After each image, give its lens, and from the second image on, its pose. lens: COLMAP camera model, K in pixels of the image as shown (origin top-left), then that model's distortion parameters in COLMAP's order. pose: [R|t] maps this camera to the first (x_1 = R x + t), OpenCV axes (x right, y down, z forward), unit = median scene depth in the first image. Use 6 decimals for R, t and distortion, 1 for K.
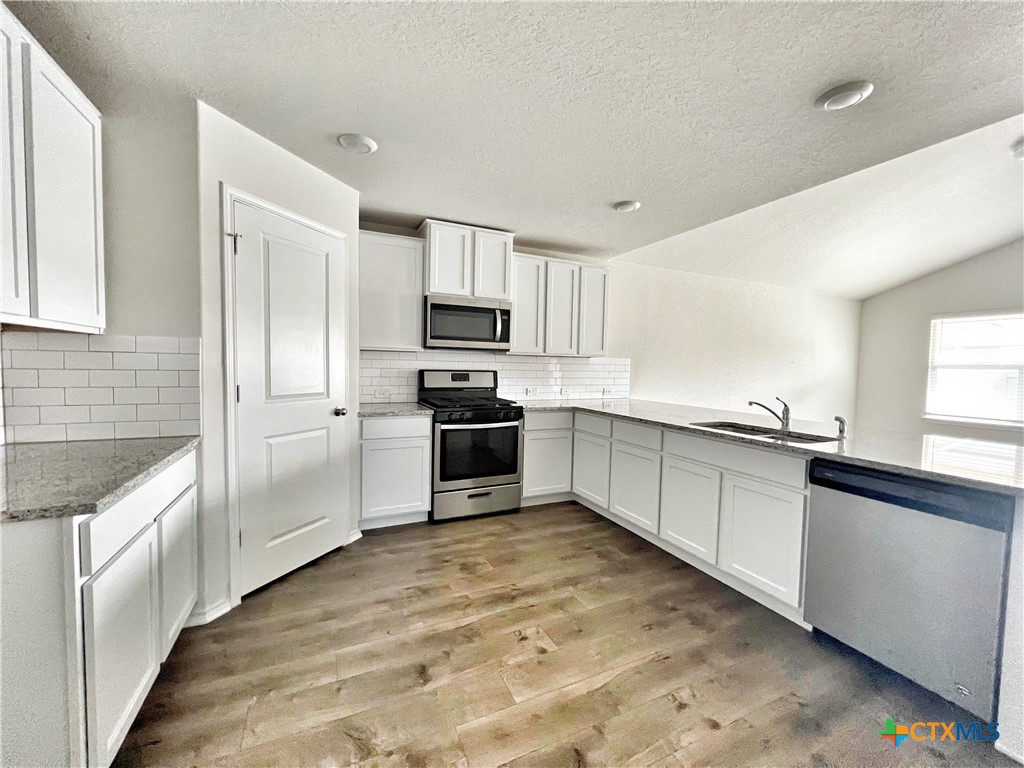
lens RADIAL K [[410.5, 0, 511.6], [0, 410.5, 385.1], [0, 0, 1]] dist [0.000971, 0.001117]
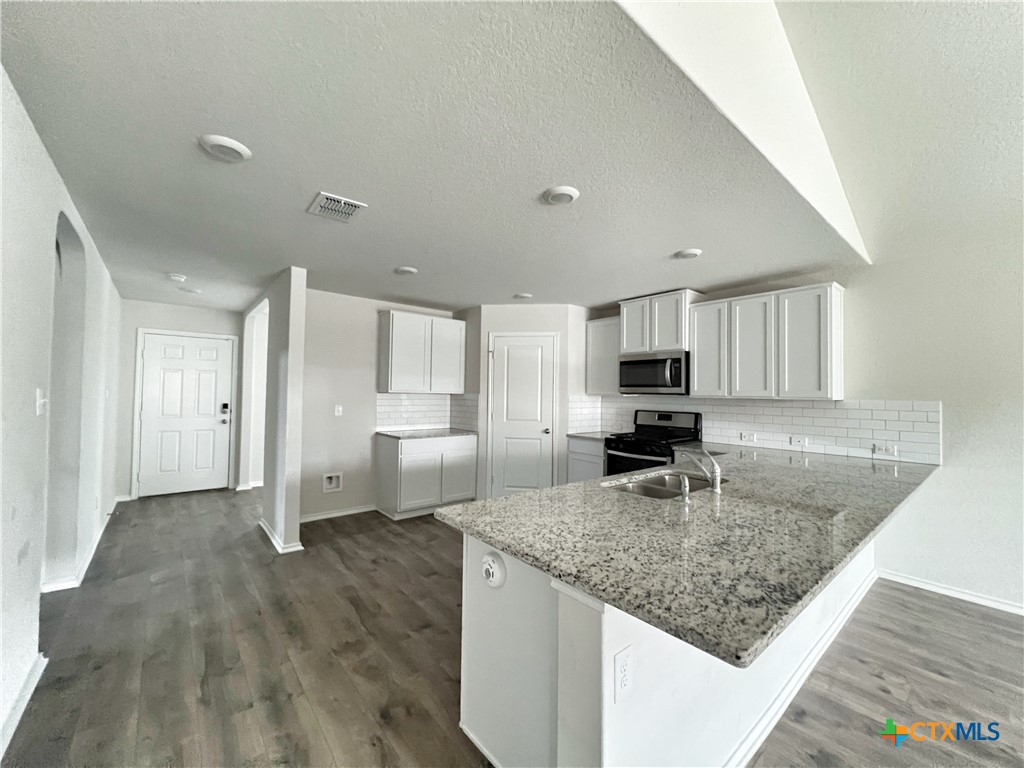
lens RADIAL K [[410.5, 0, 513.4], [0, 410.5, 384.6], [0, 0, 1]] dist [0.000971, 0.001117]
pose [[0.262583, -0.040293, -0.964068, 1.021368], [-0.061234, 0.996418, -0.058323, -0.019980], [0.962964, 0.074348, 0.259175, 0.301970]]
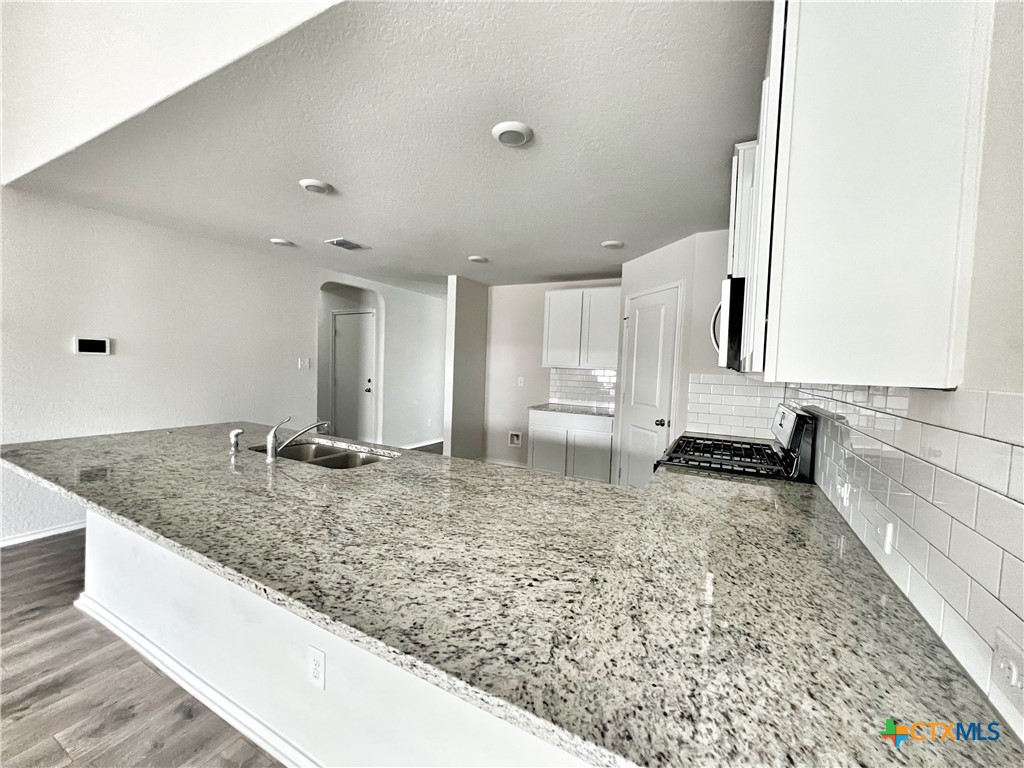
lens RADIAL K [[410.5, 0, 510.6], [0, 410.5, 386.6], [0, 0, 1]] dist [0.000971, 0.001117]
pose [[-0.796924, -0.019952, -0.603750, 0.587051], [-0.087891, 0.992649, 0.083209, -0.090738], [0.597652, 0.119375, -0.792819, 1.378198]]
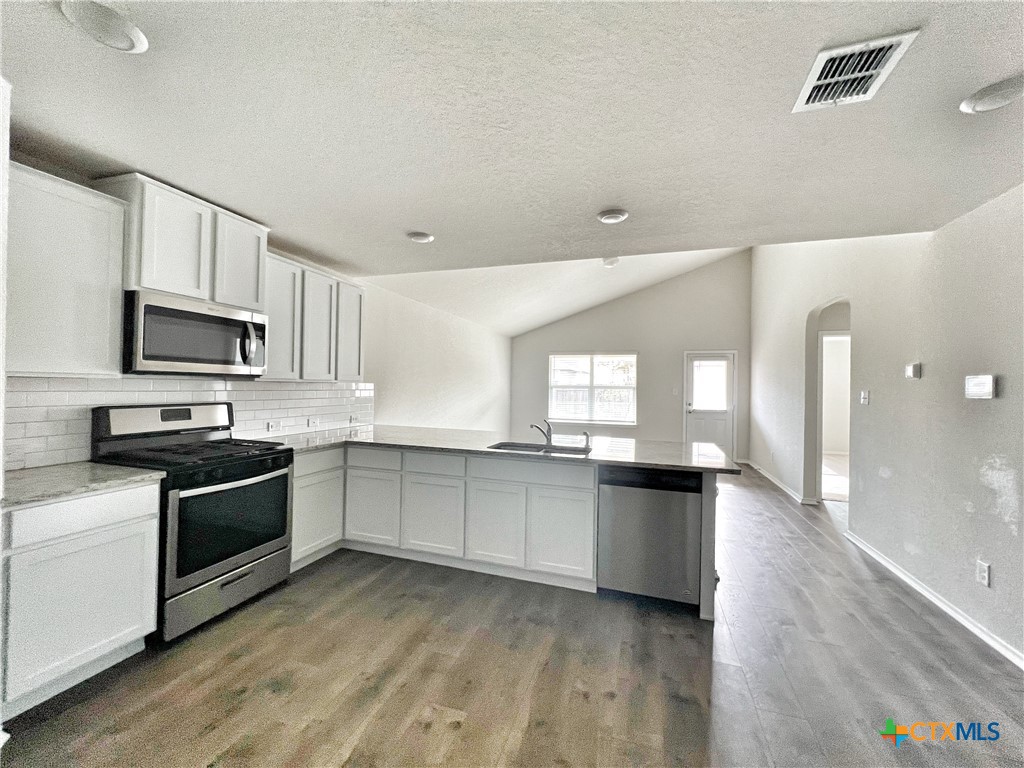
lens RADIAL K [[410.5, 0, 511.8], [0, 410.5, 386.1], [0, 0, 1]] dist [0.000971, 0.001117]
pose [[0.689723, -0.007478, 0.724035, -0.264173], [0.032314, 0.999268, -0.020462, -0.039190], [-0.723352, 0.037509, 0.689460, 0.143933]]
